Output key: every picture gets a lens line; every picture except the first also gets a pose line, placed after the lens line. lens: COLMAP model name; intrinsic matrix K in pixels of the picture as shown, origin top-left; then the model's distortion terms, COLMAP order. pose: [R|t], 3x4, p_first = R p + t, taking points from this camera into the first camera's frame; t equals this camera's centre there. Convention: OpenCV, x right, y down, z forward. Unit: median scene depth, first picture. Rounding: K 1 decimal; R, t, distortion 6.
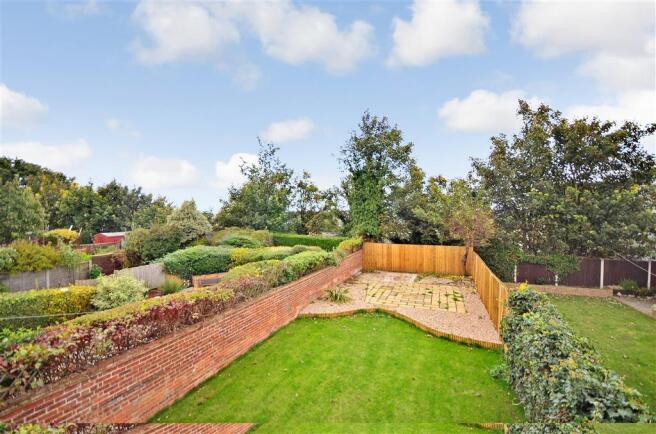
lens RADIAL K [[285.9, 0, 332.3], [0, 285.9, 219.7], [0, 0, 1]] dist [0.015263, -0.015193]
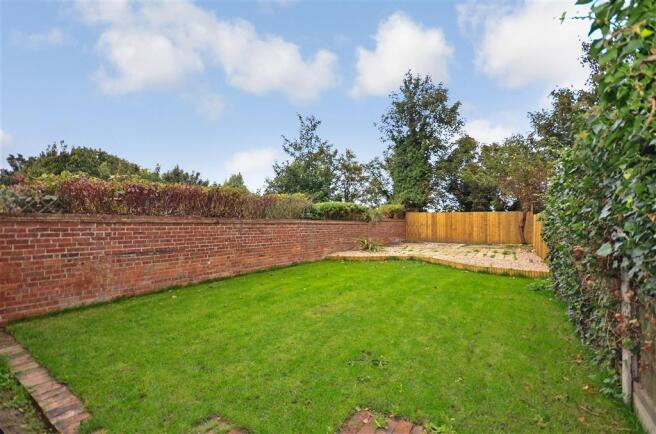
lens RADIAL K [[293.0, 0, 335.0], [0, 293.0, 217.5], [0, 0, 1]] dist [-0.002573, 0.000063]
pose [[0.984526, 0.000697, -0.175235, 0.074999], [-0.007158, 0.999317, -0.036244, 0.207916], [0.175091, 0.036937, 0.983859, 0.023012]]
